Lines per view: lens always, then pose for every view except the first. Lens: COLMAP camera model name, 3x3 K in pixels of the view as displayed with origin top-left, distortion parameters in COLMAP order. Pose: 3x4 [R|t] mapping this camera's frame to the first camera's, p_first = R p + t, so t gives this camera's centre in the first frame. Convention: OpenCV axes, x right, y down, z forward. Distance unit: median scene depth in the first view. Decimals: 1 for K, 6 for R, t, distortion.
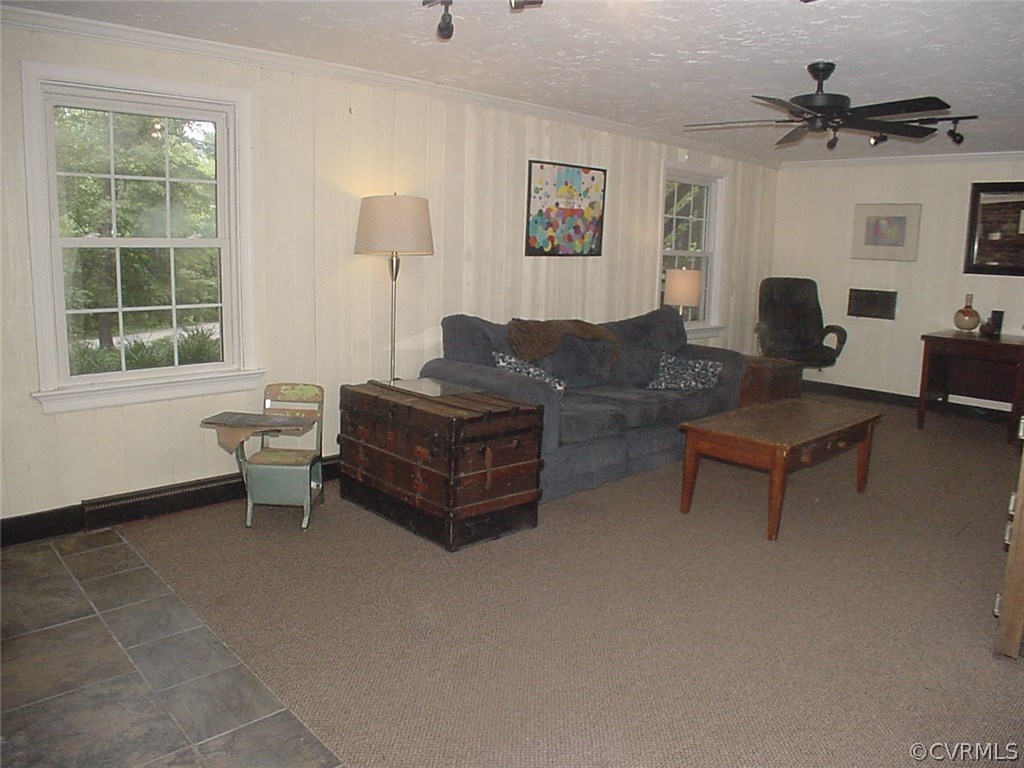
lens RADIAL K [[742.0, 0, 507.8], [0, 742.0, 380.3], [0, 0, 1]] dist [-0.169510, 0.104661]
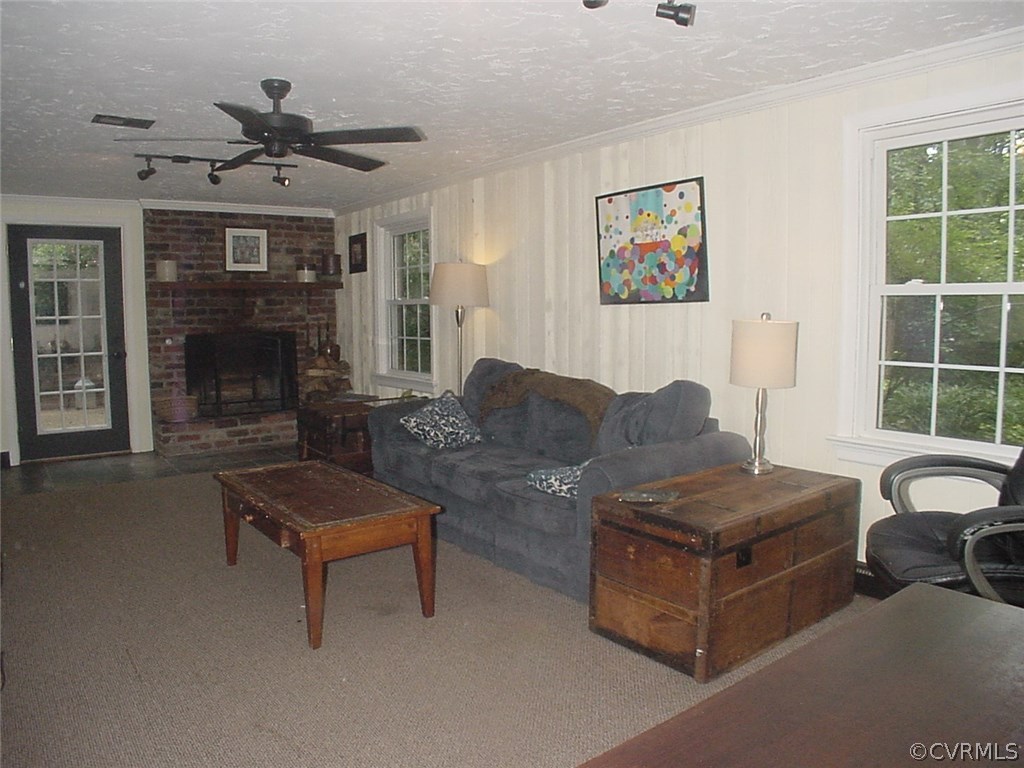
lens RADIAL K [[742.0, 0, 507.8], [0, 742.0, 380.3], [0, 0, 1]] dist [-0.169510, 0.104661]
pose [[-0.106301, 0.076264, -0.991405, 0.894791], [-0.159896, 0.982767, 0.092744, -0.140260], [0.981394, 0.168381, -0.092275, 0.963045]]
